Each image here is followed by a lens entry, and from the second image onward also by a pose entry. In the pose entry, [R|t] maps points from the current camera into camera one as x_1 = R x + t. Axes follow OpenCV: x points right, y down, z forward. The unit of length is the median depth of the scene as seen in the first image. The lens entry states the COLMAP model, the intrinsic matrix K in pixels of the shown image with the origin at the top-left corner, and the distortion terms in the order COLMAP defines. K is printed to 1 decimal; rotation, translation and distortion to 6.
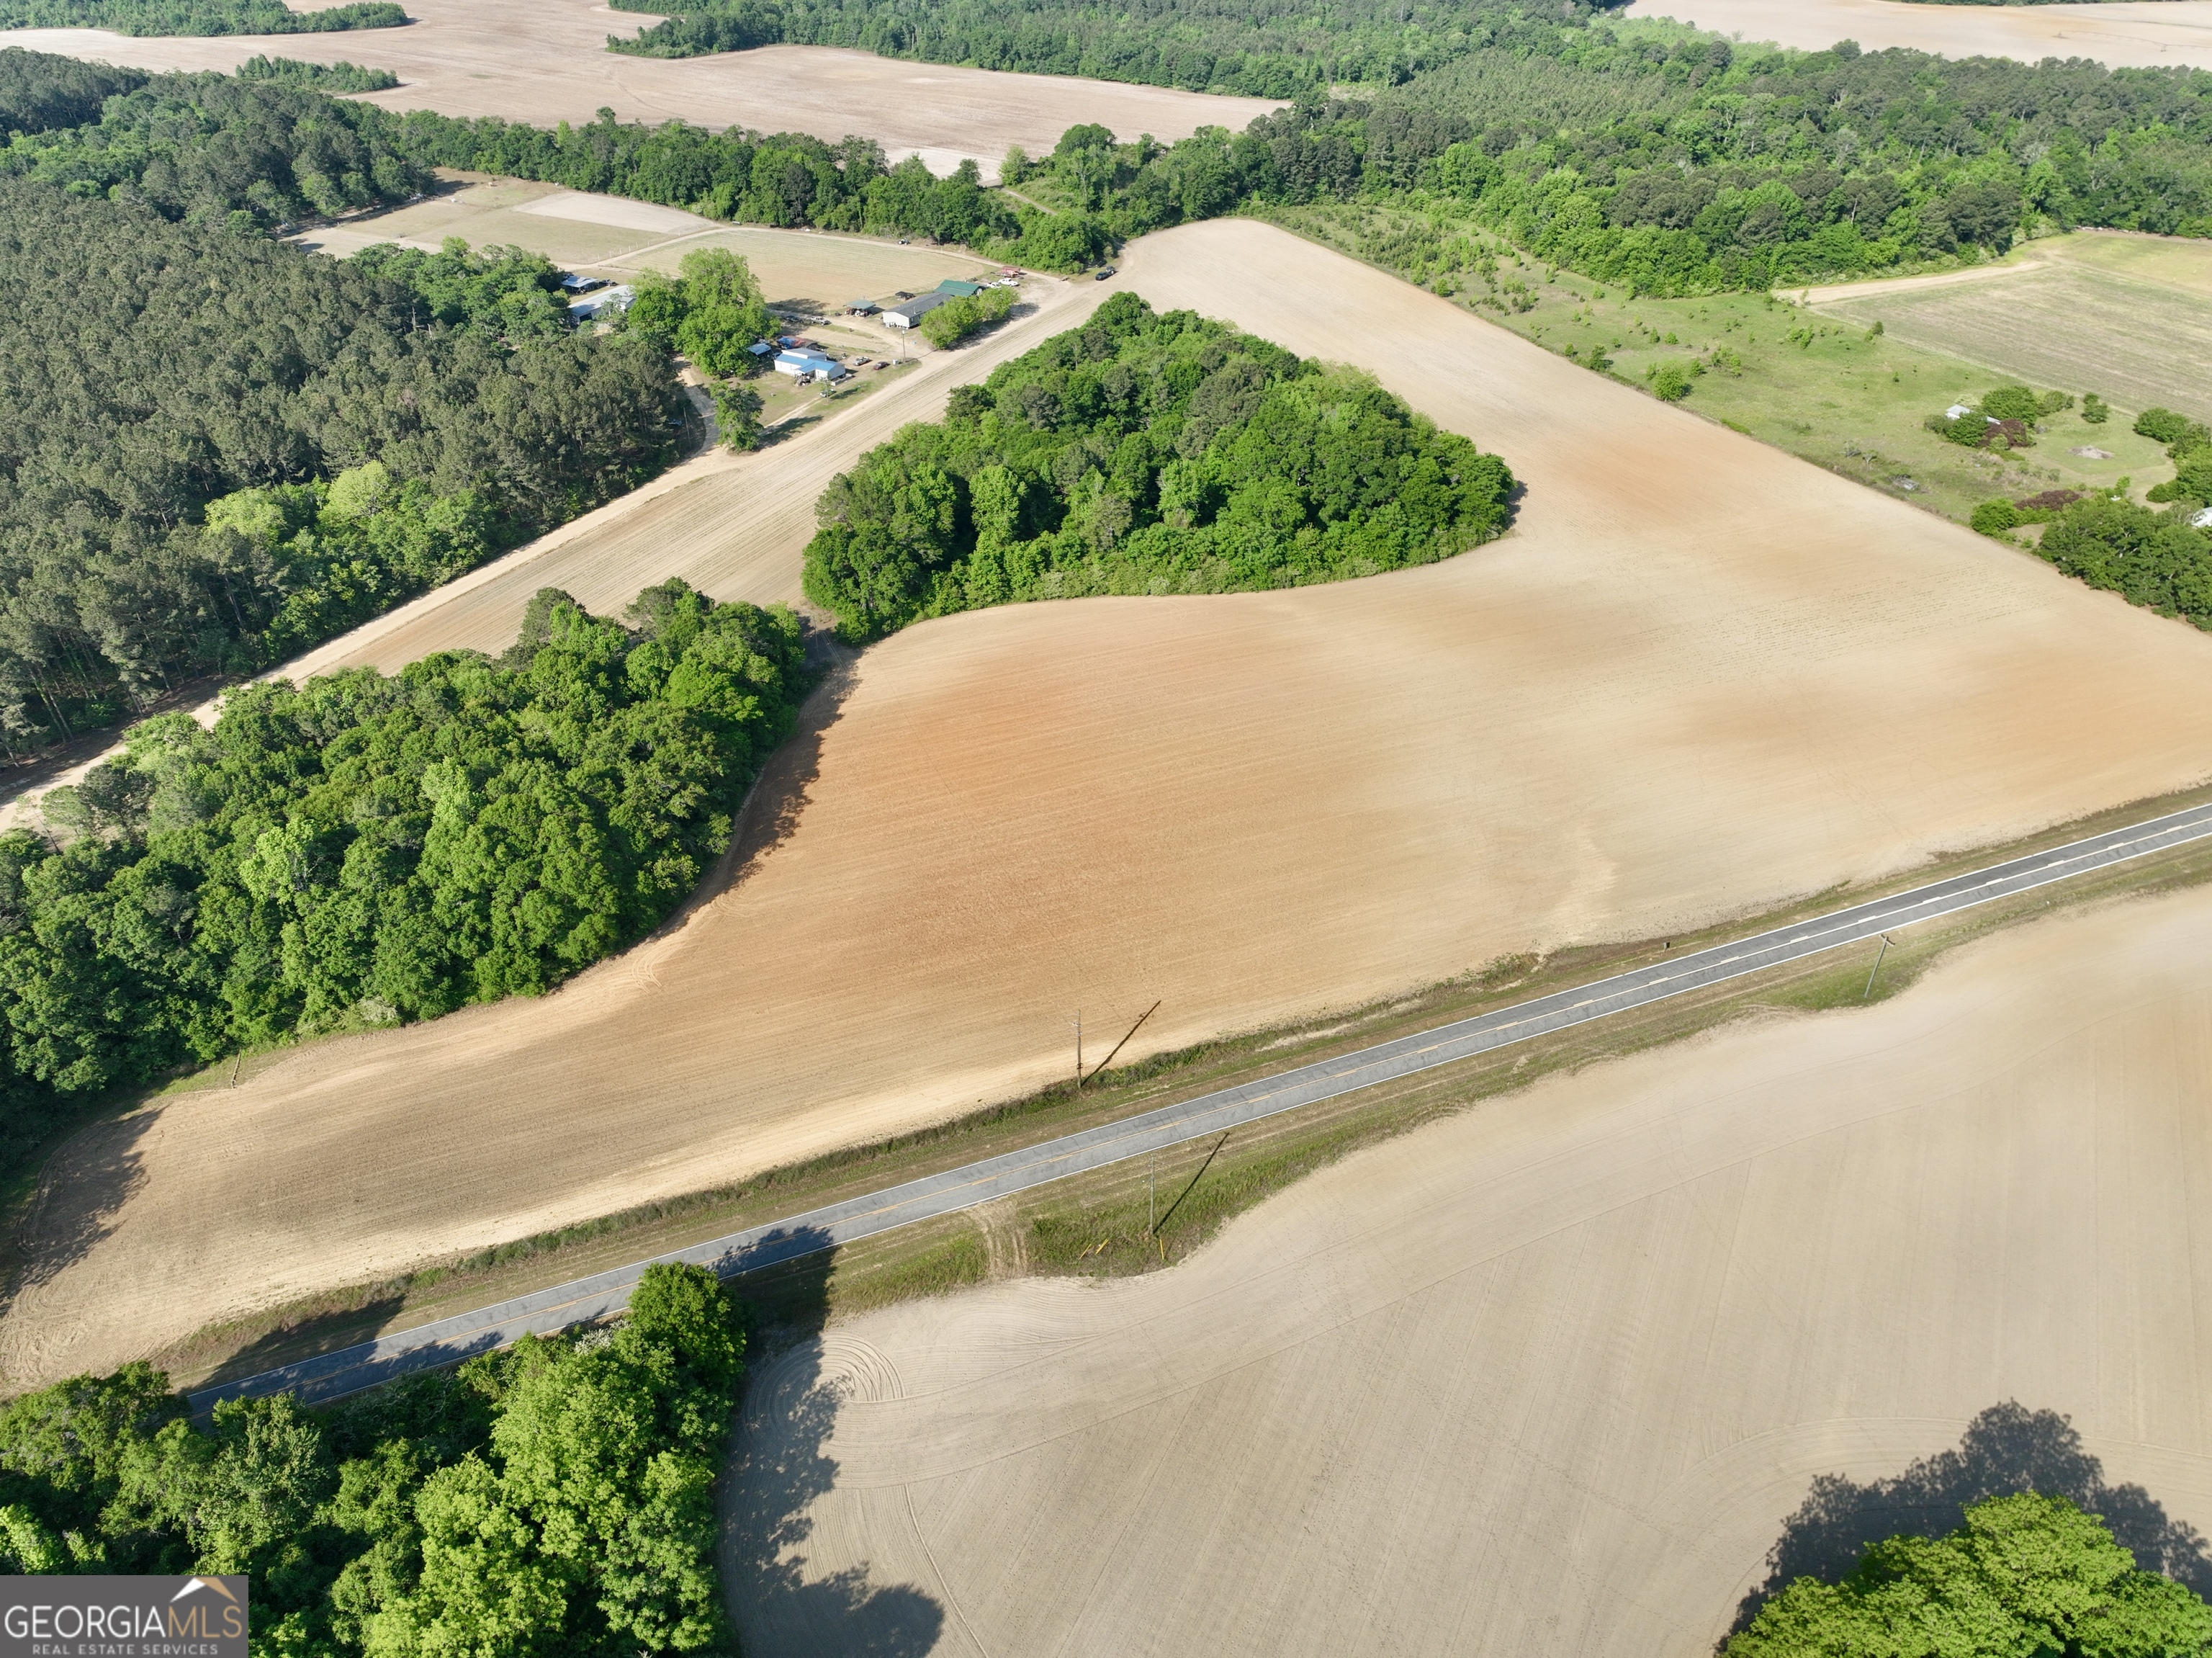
lens RADIAL K [[1561.4, 0, 1106.0], [0, 1561.4, 829.0], [0, 0, 1]] dist [-0.003142, 0.023053]
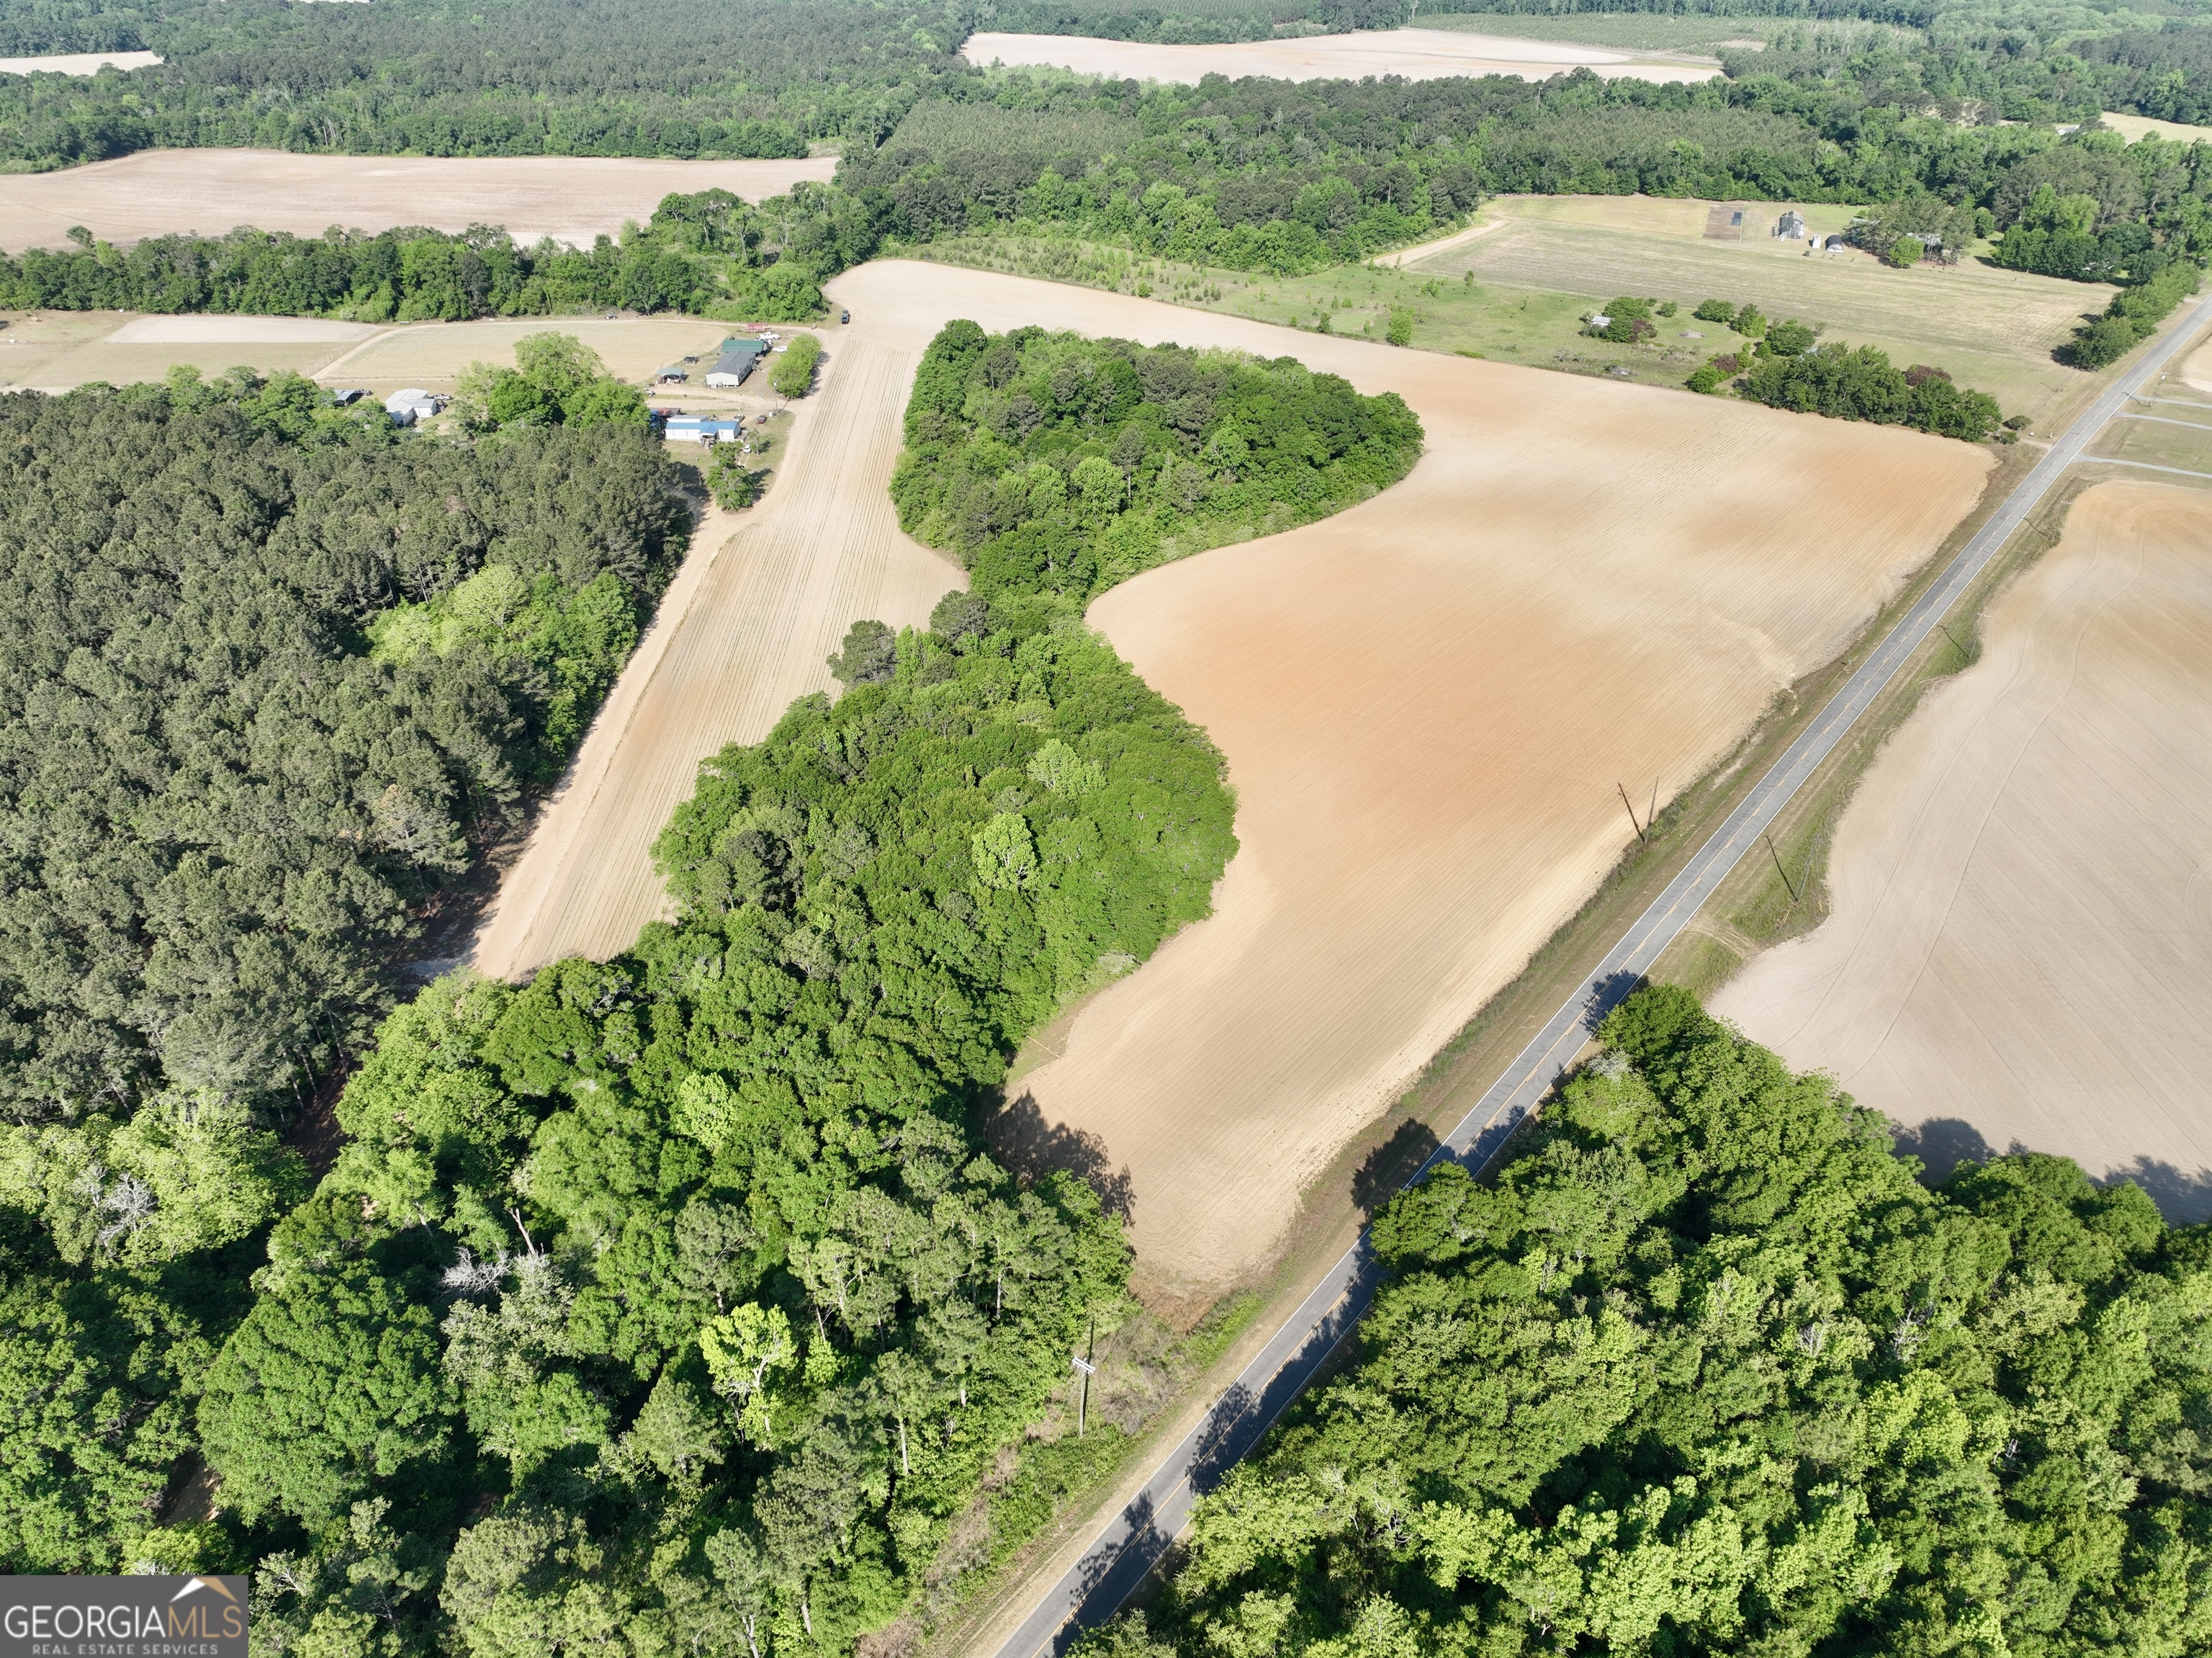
lens RADIAL K [[1561.4, 0, 1106.0], [0, 1561.4, 829.0], [0, 0, 1]] dist [-0.003142, 0.023053]
pose [[0.869680, -0.264057, 0.417049, -0.558294], [0.279055, 0.959927, 0.025865, -0.002613], [-0.407166, 0.093885, 0.908516, 0.002079]]
